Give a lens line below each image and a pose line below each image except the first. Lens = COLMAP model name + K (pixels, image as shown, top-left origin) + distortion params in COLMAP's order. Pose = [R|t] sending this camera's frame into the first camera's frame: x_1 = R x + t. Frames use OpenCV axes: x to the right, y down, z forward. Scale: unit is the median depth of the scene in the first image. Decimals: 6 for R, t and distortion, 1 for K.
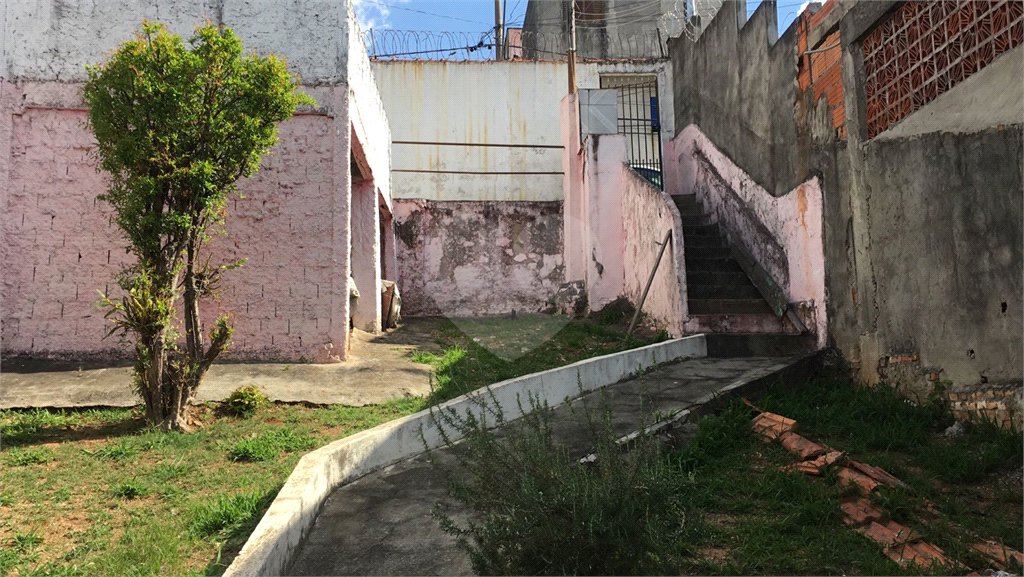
lens RADIAL K [[932.7, 0, 512.0], [0, 932.7, 288.5], [0, 0, 1]] dist [0.061261, -0.061535]
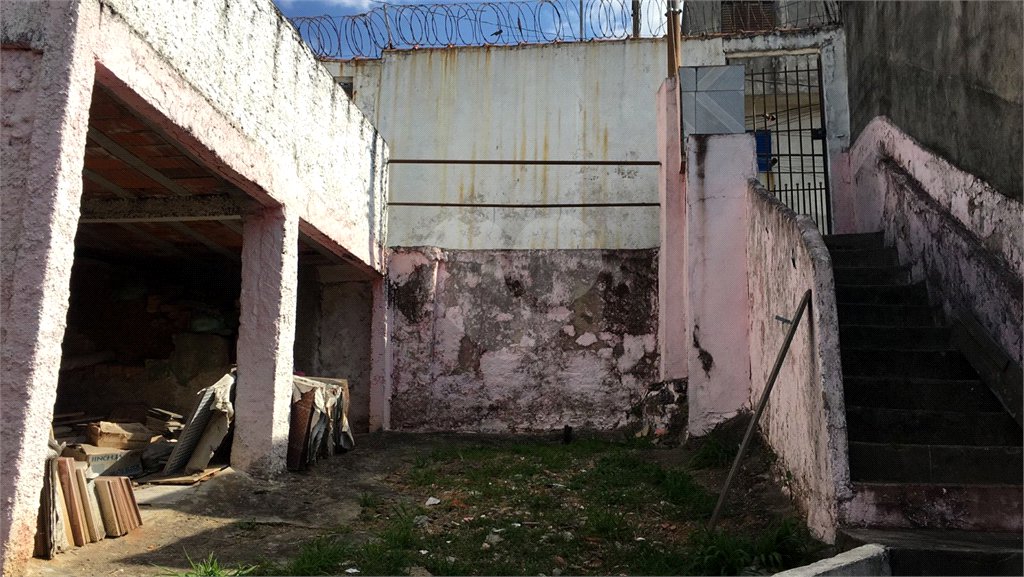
lens RADIAL K [[932.7, 0, 512.0], [0, 932.7, 288.5], [0, 0, 1]] dist [0.061261, -0.061535]
pose [[0.978105, -0.001687, -0.208104, 0.091452], [-0.013969, 0.997180, -0.073742, -0.020574], [0.207642, 0.075035, 0.975323, 0.384993]]
